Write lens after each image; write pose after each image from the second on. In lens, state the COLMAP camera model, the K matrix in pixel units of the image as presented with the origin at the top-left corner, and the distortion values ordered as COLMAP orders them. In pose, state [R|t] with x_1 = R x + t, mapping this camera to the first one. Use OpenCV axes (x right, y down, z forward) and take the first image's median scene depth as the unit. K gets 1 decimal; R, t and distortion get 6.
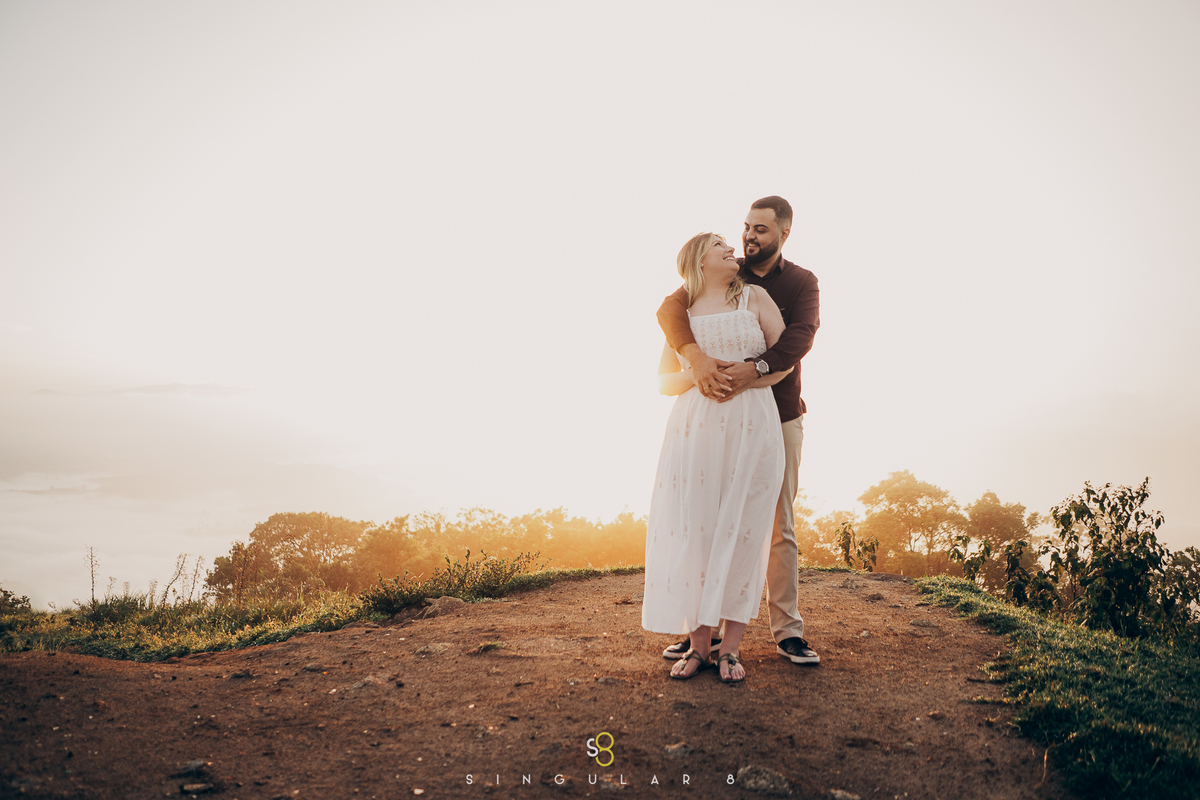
lens RADIAL K [[909.2, 0, 595.5], [0, 909.2, 397.6], [0, 0, 1]] dist [-0.140763, 0.037765]
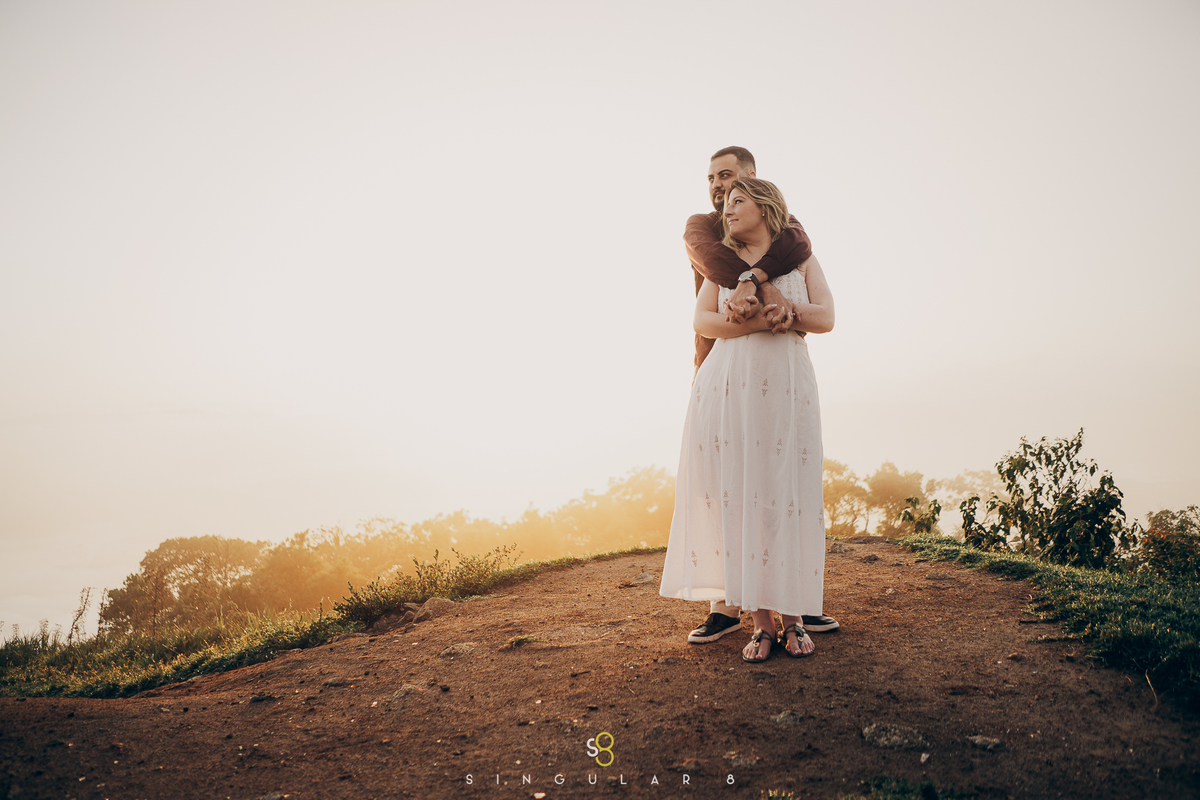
lens RADIAL K [[909.2, 0, 607.3], [0, 909.2, 402.0], [0, 0, 1]] dist [-0.140763, 0.037765]
pose [[0.989299, -0.066907, 0.129661, -0.094590], [0.065717, 0.997748, 0.013434, 0.013686], [-0.130268, -0.004769, 0.991467, 0.035077]]
